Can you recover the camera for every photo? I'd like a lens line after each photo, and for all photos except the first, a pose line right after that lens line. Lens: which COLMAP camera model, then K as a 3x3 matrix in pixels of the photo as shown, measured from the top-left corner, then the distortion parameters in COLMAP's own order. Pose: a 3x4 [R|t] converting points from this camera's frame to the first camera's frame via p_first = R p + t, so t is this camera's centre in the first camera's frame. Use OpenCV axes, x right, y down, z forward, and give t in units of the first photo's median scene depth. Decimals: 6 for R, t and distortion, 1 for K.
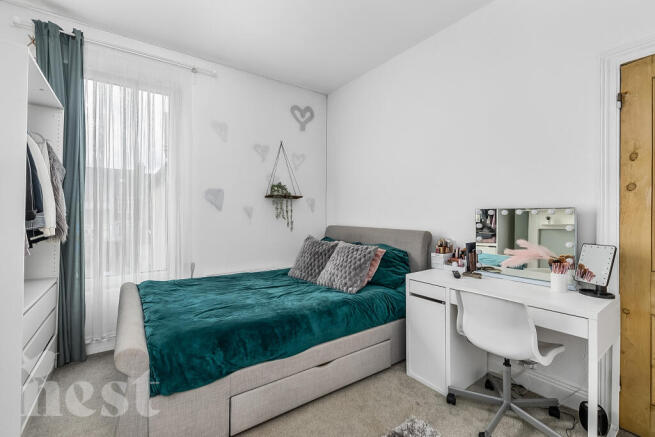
lens RADIAL K [[287.6, 0, 327.5], [0, 287.6, 218.5], [0, 0, 1]] dist [-0.000278, -0.000327]
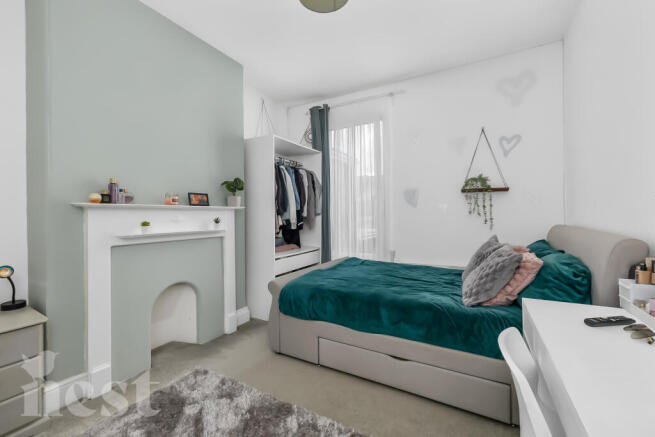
lens RADIAL K [[275.8, 0, 328.4], [0, 275.8, 223.8], [0, 0, 1]] dist [-0.000961, -0.000057]
pose [[0.421165, 0.027372, -0.906571, 0.437320], [-0.002674, 0.999578, 0.028938, 0.004806], [0.906980, -0.009764, 0.421060, 0.219235]]
